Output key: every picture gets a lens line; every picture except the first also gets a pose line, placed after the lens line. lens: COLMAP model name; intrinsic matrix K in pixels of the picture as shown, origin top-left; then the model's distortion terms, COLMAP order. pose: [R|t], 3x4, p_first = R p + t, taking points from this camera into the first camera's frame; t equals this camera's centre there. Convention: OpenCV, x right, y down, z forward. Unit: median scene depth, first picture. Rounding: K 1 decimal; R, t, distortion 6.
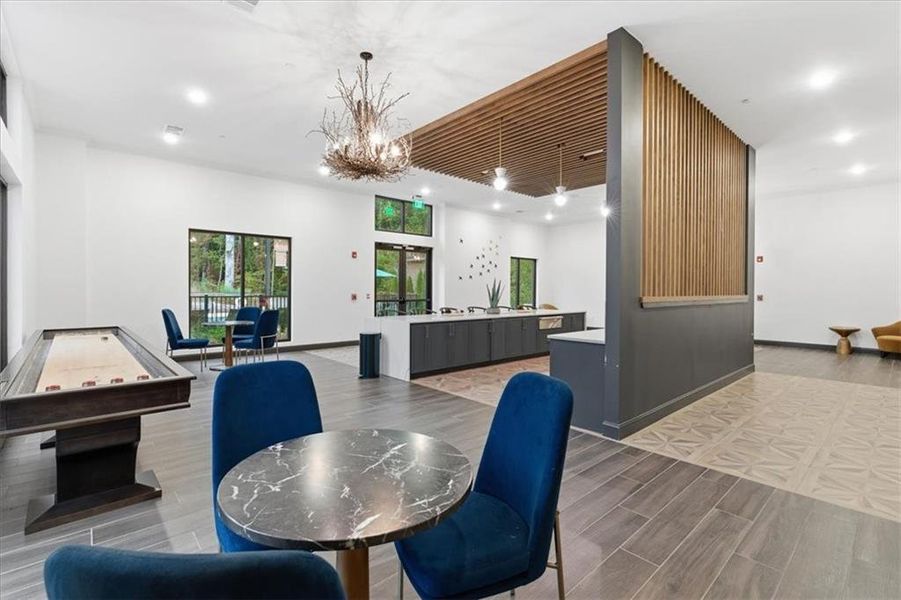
lens RADIAL K [[408.7, 0, 450.5], [0, 408.7, 300.0], [0, 0, 1]] dist [-0.000154, 0.000171]
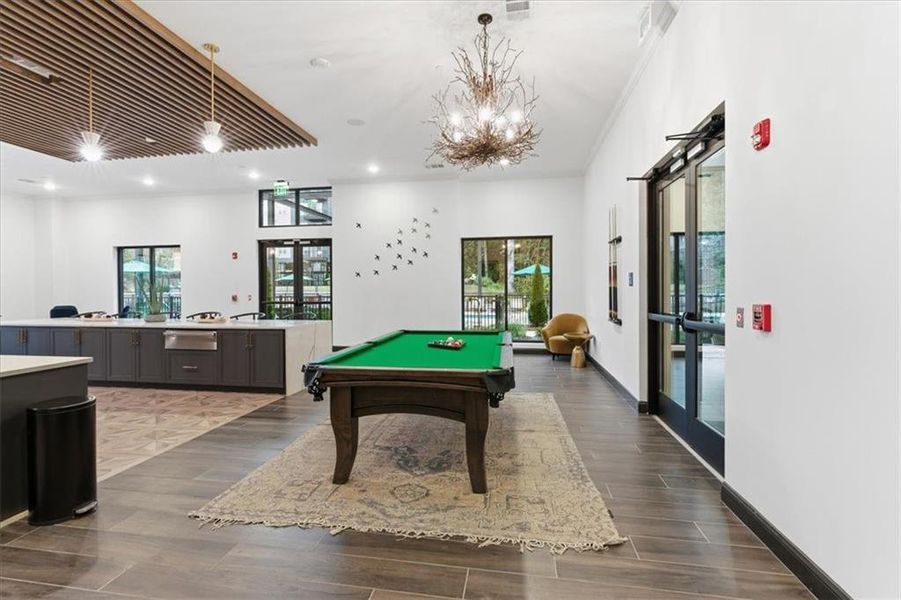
lens RADIAL K [[408.7, 0, 450.5], [0, 408.7, 300.0], [0, 0, 1]] dist [-0.000154, 0.000171]
pose [[0.612679, 0.014652, -0.790196, 0.767471], [-0.014379, 0.999869, 0.007391, -0.015564], [0.790201, 0.006834, 0.612810, 0.711722]]
